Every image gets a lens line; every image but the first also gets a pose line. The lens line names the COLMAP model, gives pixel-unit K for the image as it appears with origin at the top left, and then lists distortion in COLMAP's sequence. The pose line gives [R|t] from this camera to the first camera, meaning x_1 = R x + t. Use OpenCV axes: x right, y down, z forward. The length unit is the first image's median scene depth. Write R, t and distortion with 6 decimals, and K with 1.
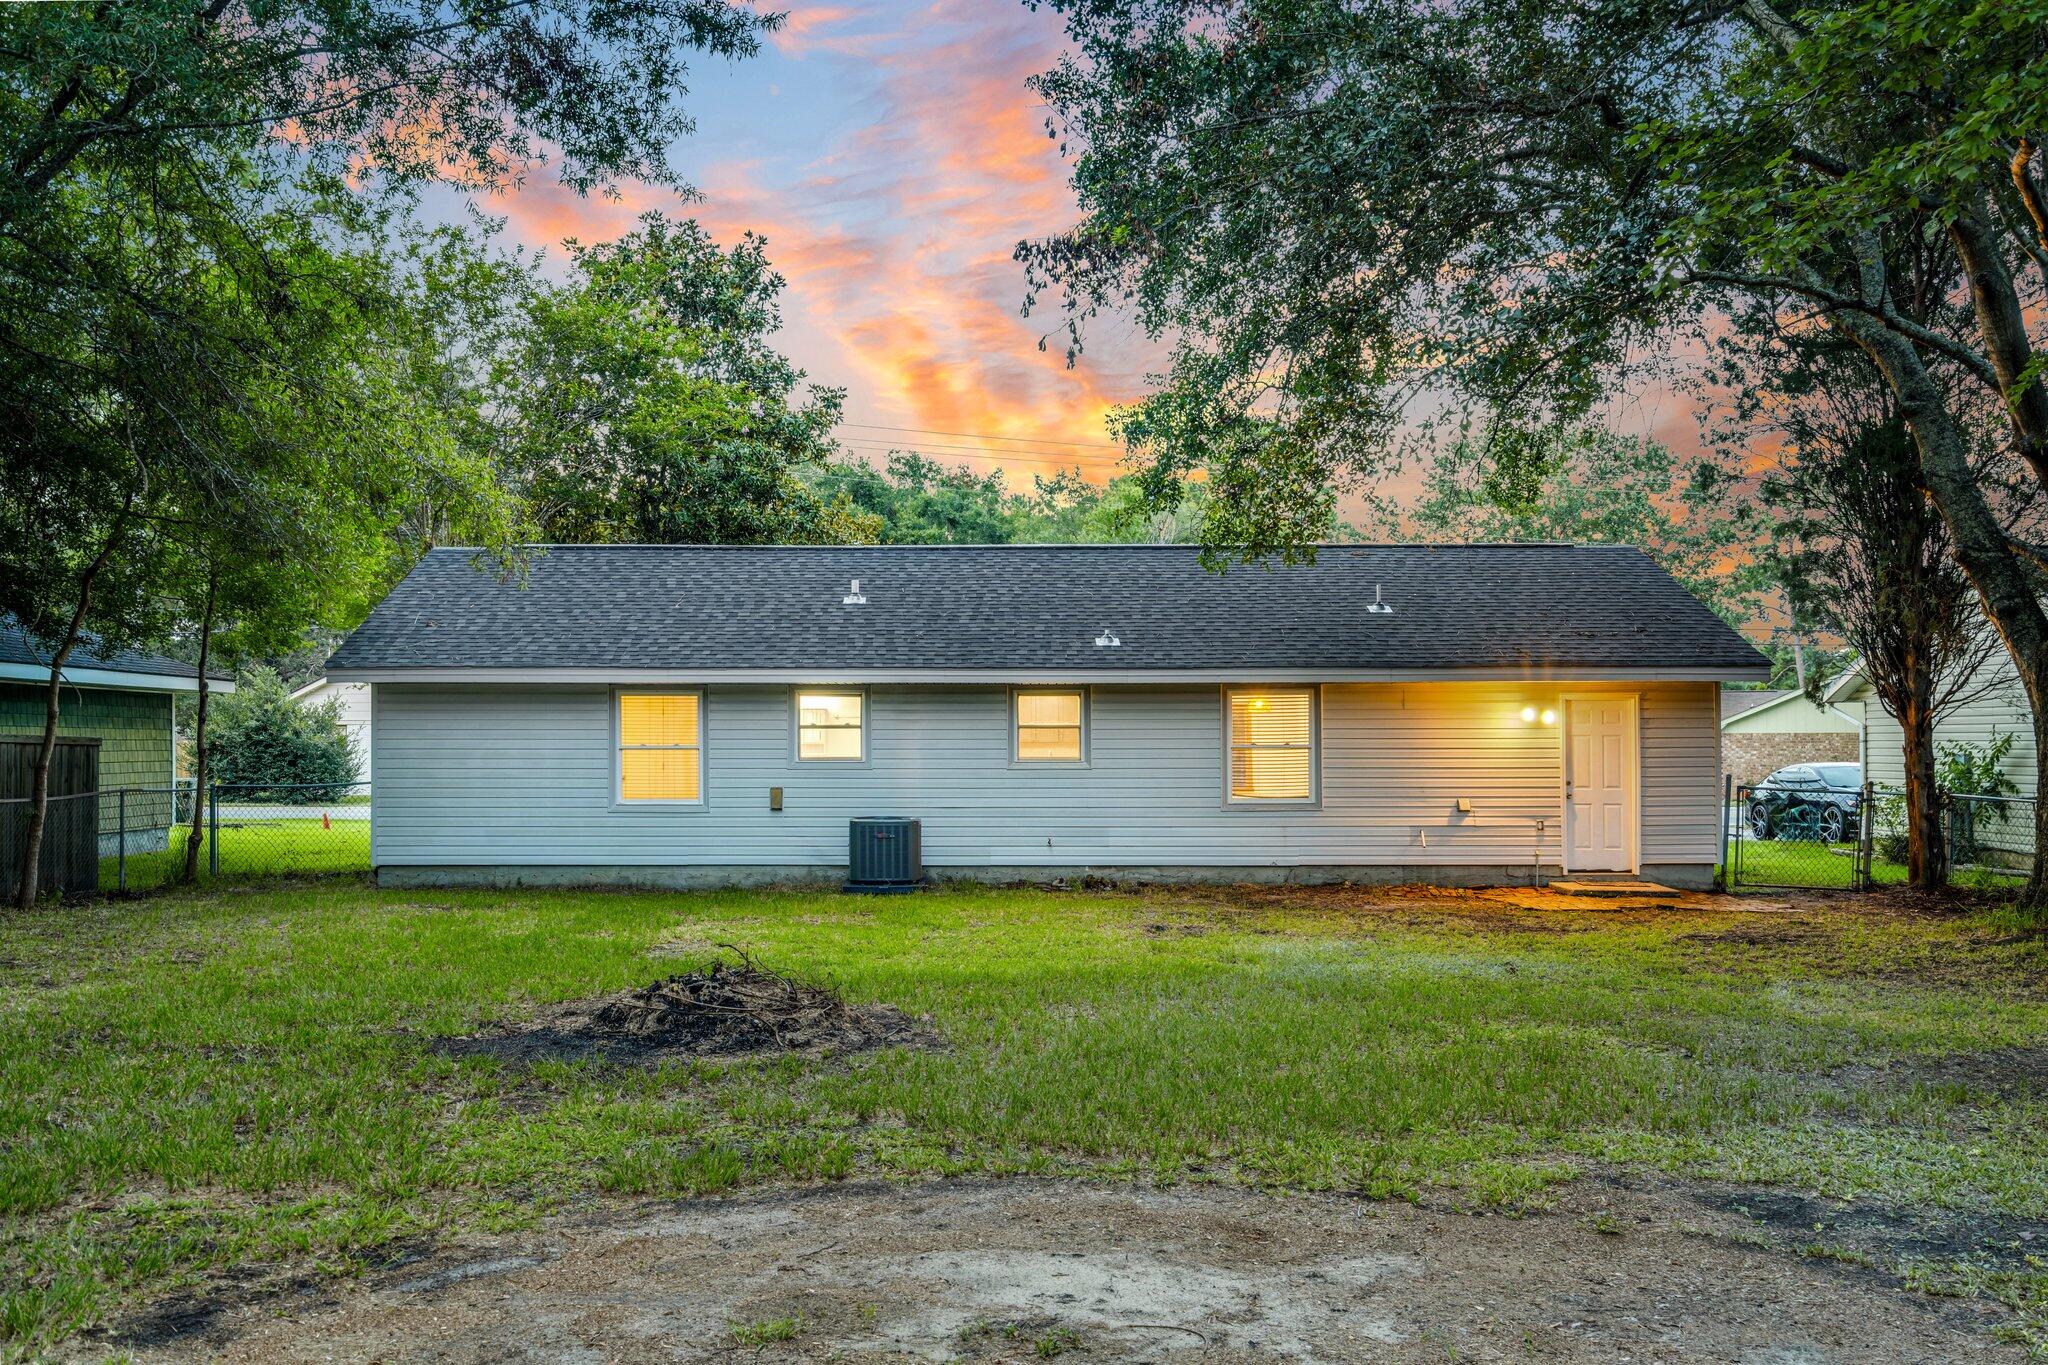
lens RADIAL K [[1726.7, 0, 1024.0], [0, 1726.7, 682.5], [0, 0, 1]] dist [0.007172, 0.001773]
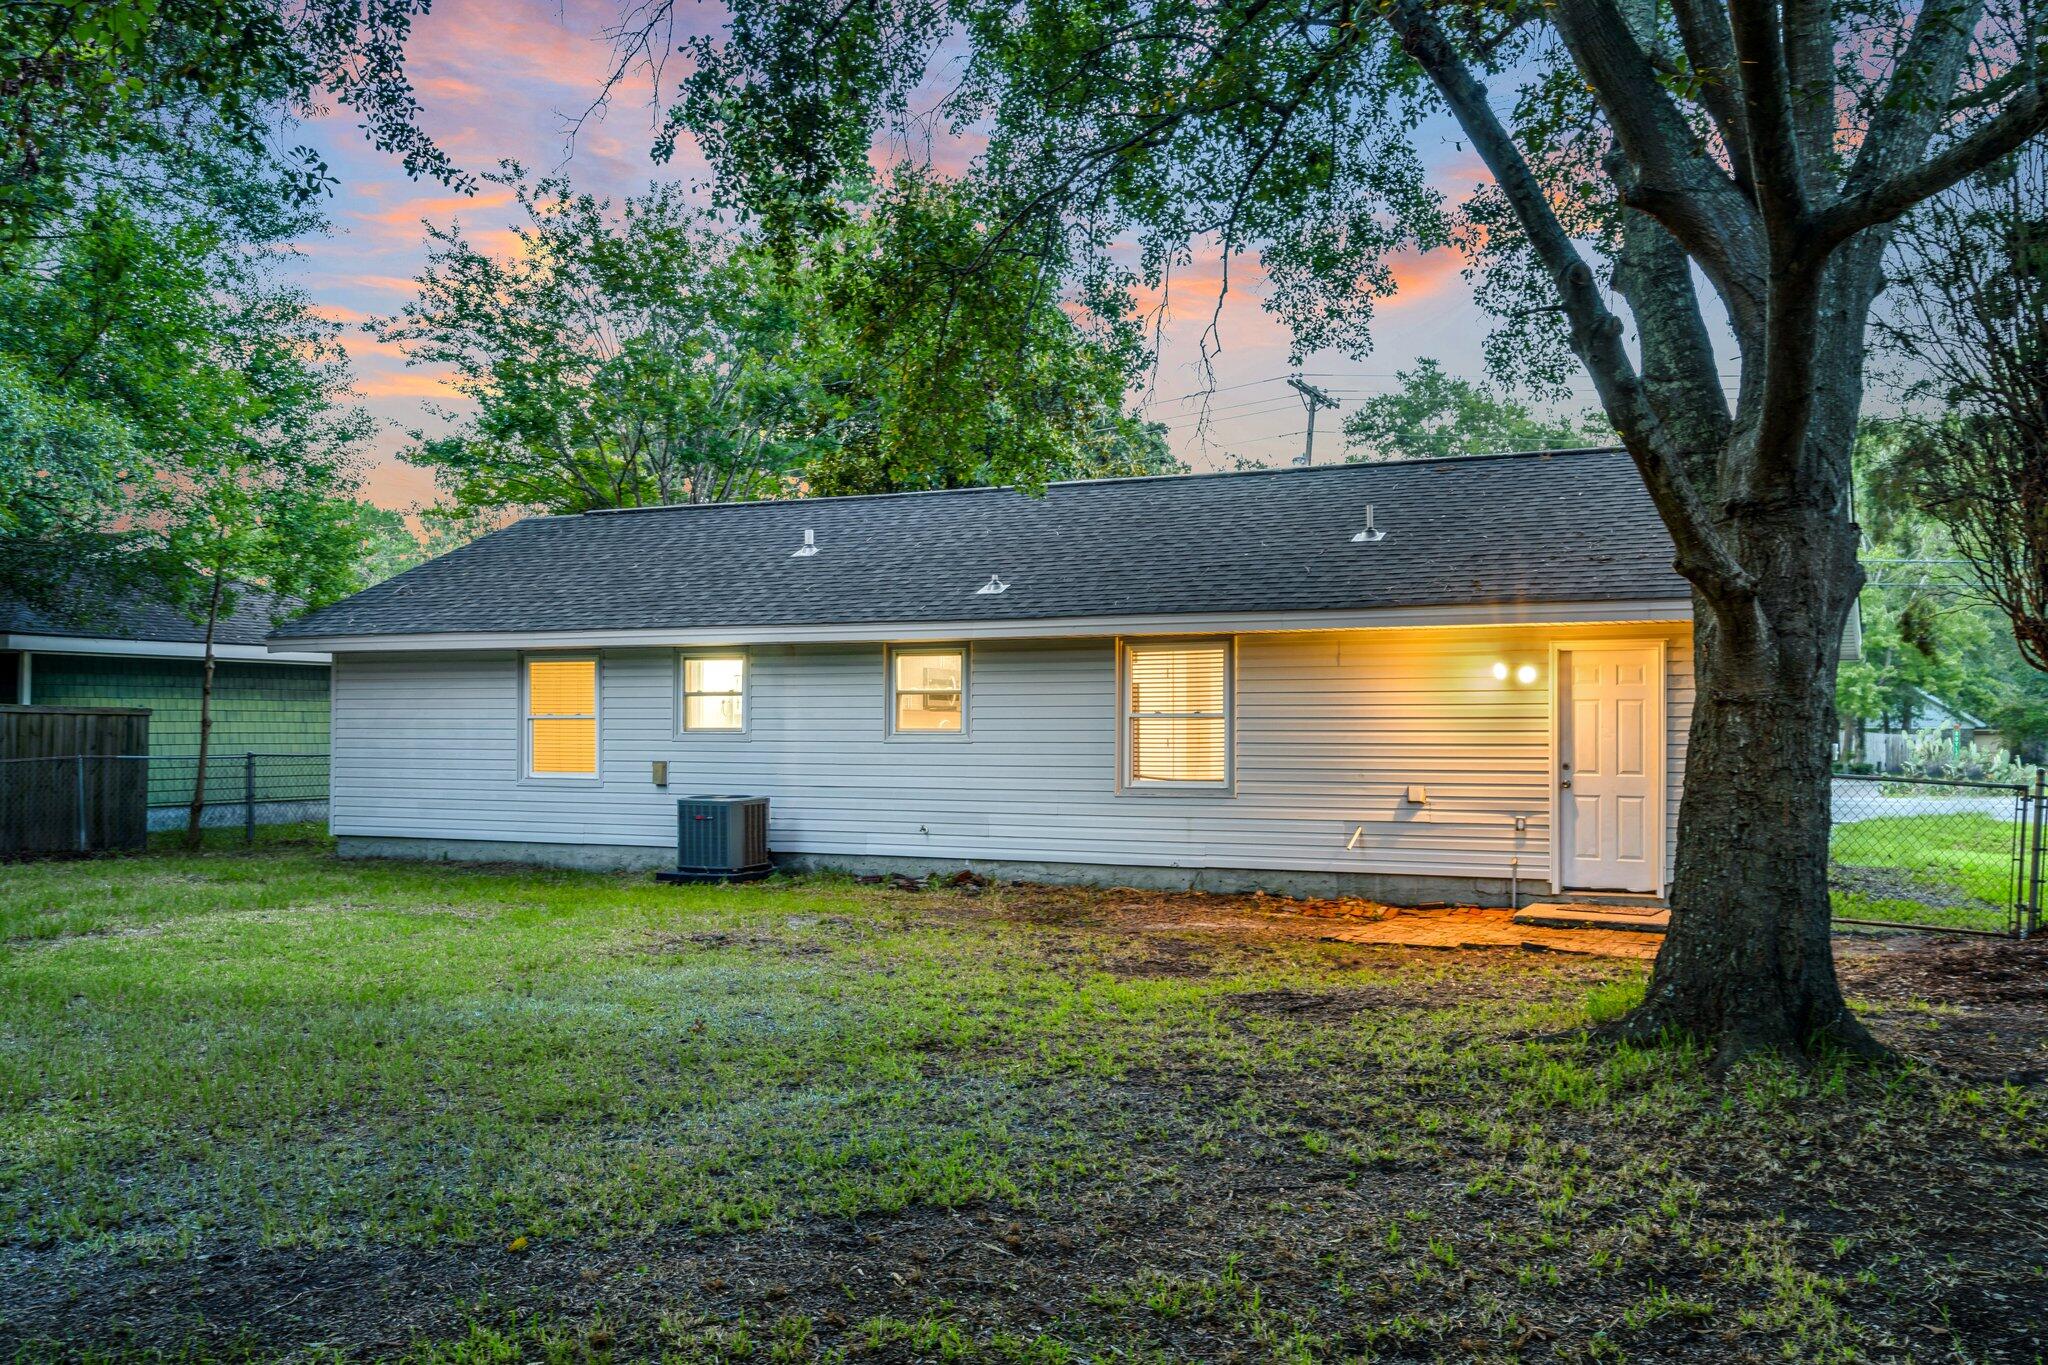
lens RADIAL K [[1726.7, 0, 1024.0], [0, 1726.7, 682.5], [0, 0, 1]] dist [0.007172, 0.001773]
pose [[0.913314, -0.008475, -0.407167, 0.398811], [0.014022, 0.999845, 0.010640, 0.012581], [0.407014, -0.015427, 0.913292, 0.252220]]
